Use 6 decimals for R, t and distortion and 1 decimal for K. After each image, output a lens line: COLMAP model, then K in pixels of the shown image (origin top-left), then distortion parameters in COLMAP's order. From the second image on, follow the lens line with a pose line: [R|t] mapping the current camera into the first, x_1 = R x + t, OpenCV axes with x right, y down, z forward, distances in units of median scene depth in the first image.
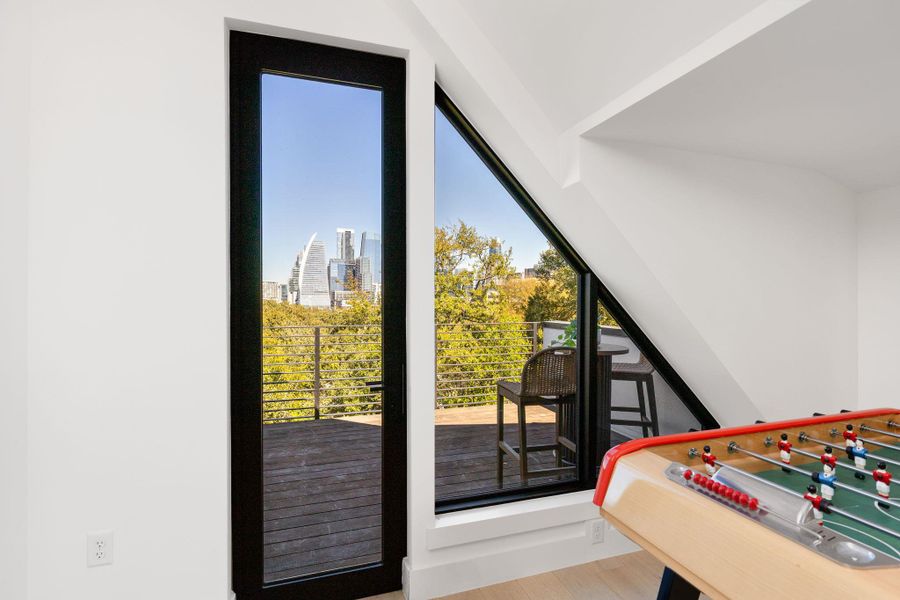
lens RADIAL K [[438.3, 0, 450.2], [0, 438.3, 304.1], [0, 0, 1]] dist [-0.000714, -0.000074]
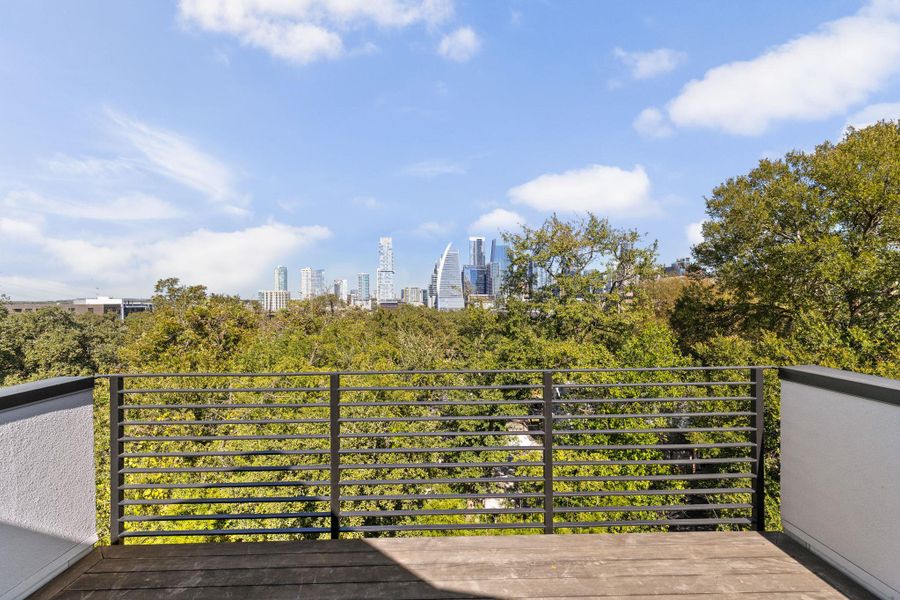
lens RADIAL K [[413.3, 0, 446.6], [0, 413.3, 306.0], [0, 0, 1]] dist [0.000307, 0.000036]
pose [[0.952670, -0.011974, -0.303771, 0.000158], [0.012097, 0.999926, -0.001477, -0.011101], [0.303766, -0.002267, 0.952744, 0.153405]]
